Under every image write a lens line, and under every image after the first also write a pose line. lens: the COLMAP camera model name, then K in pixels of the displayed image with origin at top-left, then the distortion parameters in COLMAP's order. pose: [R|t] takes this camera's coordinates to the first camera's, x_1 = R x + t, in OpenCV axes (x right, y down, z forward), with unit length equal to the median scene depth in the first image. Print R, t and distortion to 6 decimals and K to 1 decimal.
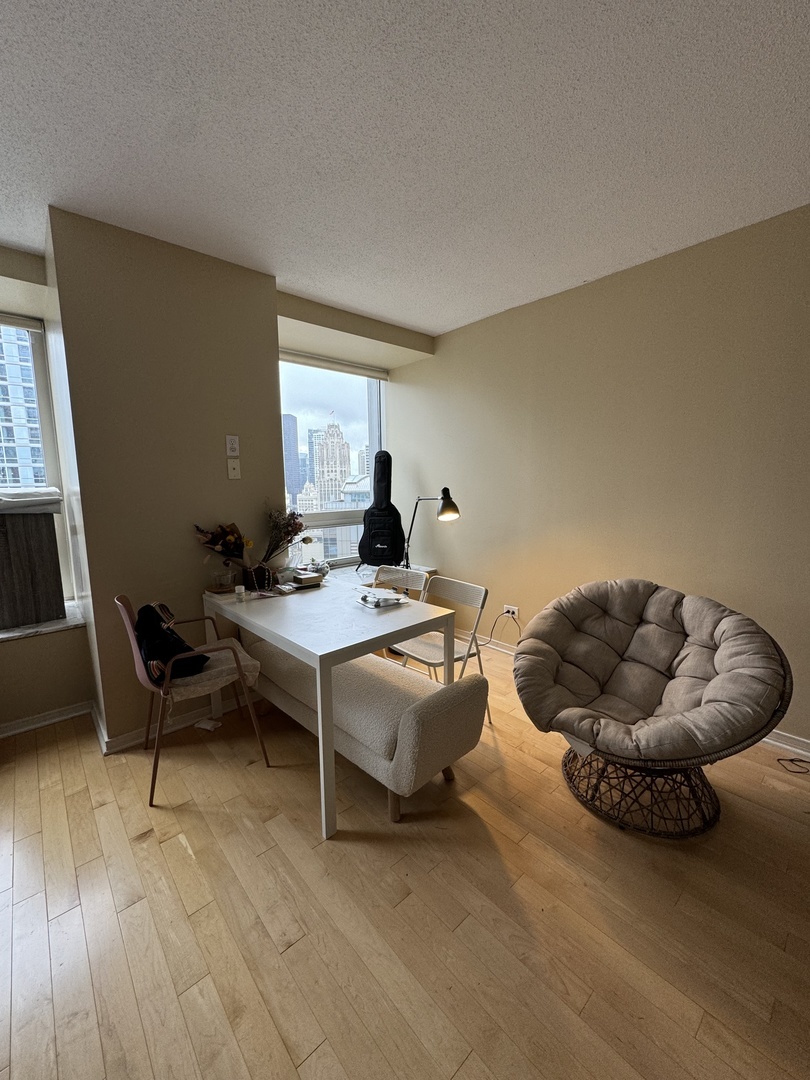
lens RADIAL K [[431.3, 0, 404.3], [0, 431.3, 544.6], [0, 0, 1]] dist [-0.004067, 0.000451]
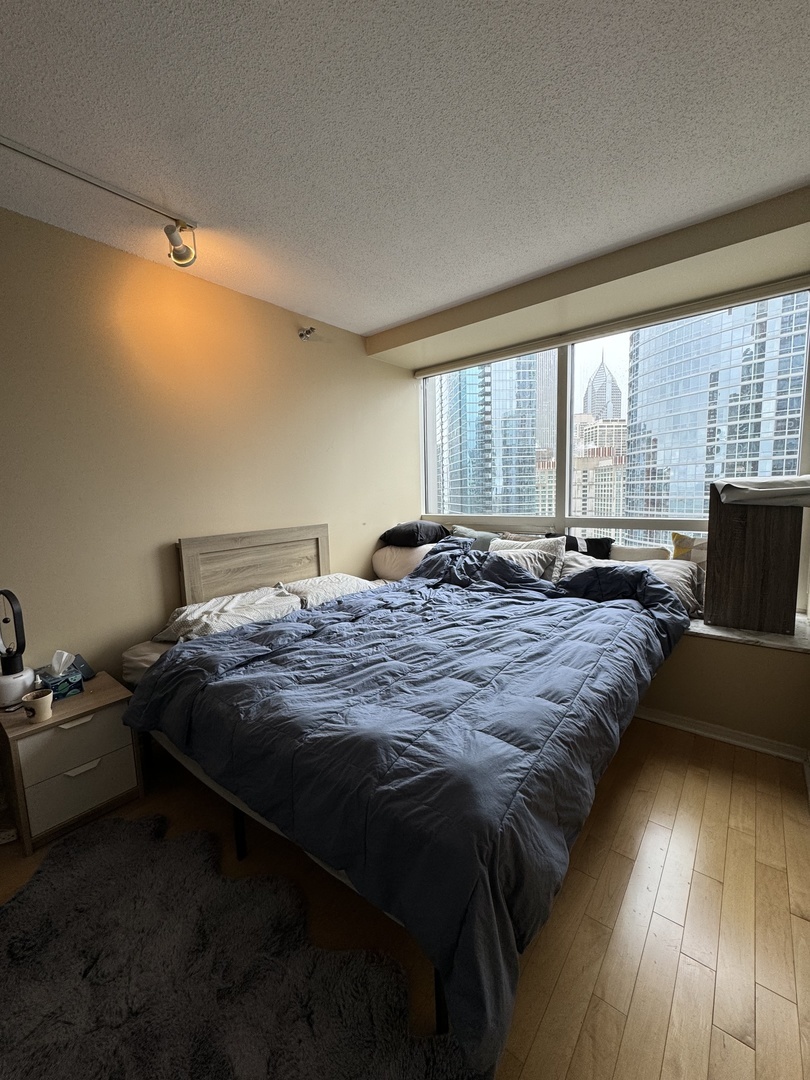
lens RADIAL K [[431.3, 0, 404.0], [0, 431.3, 539.7], [0, 0, 1]] dist [-0.004067, 0.000451]
pose [[0.162958, 0.114023, -0.980022, -0.130306], [-0.108465, 0.989349, 0.097072, -0.007420], [0.980653, 0.090479, 0.173590, 0.118945]]
